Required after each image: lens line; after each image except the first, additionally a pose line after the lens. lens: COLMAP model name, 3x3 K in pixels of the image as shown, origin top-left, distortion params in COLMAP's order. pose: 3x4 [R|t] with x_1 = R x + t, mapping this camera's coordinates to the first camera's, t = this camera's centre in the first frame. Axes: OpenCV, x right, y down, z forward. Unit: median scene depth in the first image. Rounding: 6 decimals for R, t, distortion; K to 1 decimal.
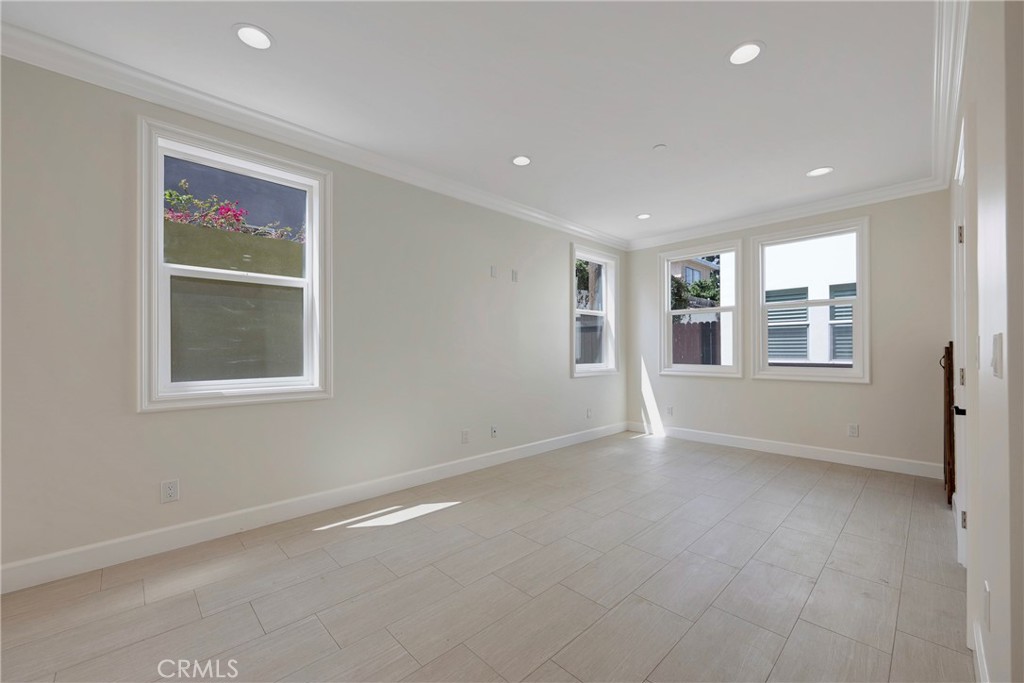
lens RADIAL K [[405.9, 0, 511.4], [0, 405.9, 347.5], [0, 0, 1]] dist [-0.001581, -0.000225]
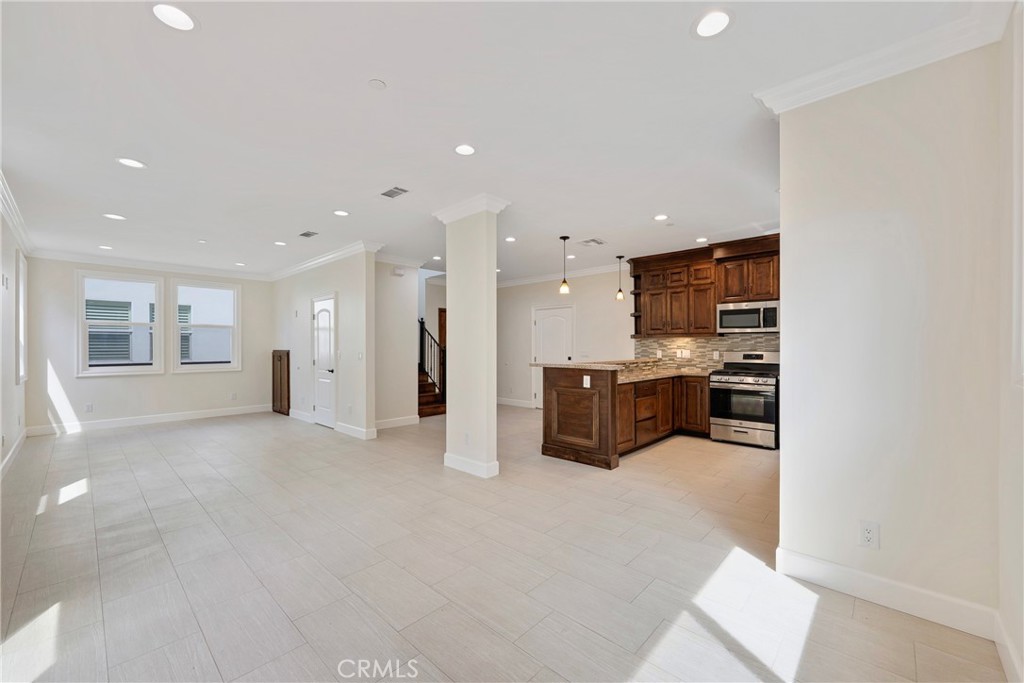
lens RADIAL K [[405.9, 0, 511.4], [0, 405.9, 347.5], [0, 0, 1]] dist [-0.001581, -0.000225]
pose [[-0.047064, 0.002094, 0.998890, -0.627502], [-0.003146, 0.999993, -0.002244, -0.012158], [-0.998887, -0.003248, -0.047057, -0.112959]]
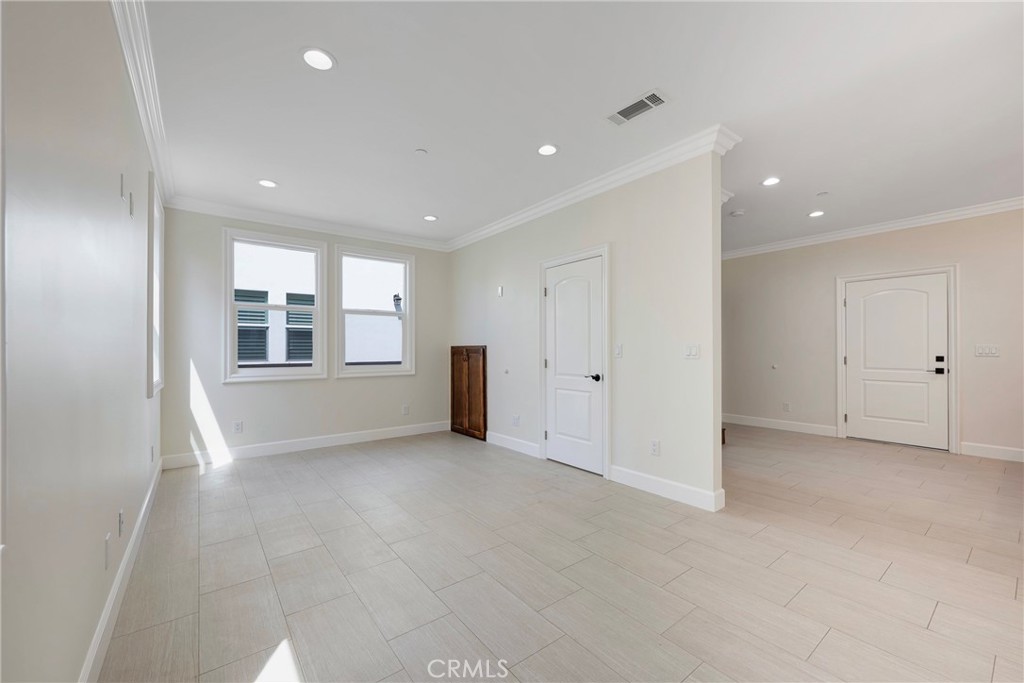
lens RADIAL K [[405.9, 0, 511.4], [0, 405.9, 347.5], [0, 0, 1]] dist [-0.001581, -0.000225]
pose [[0.119596, 0.007255, 0.992796, -0.265029], [-0.001603, 0.999973, -0.007114, 0.002795], [-0.992821, -0.000741, 0.119604, 0.279897]]
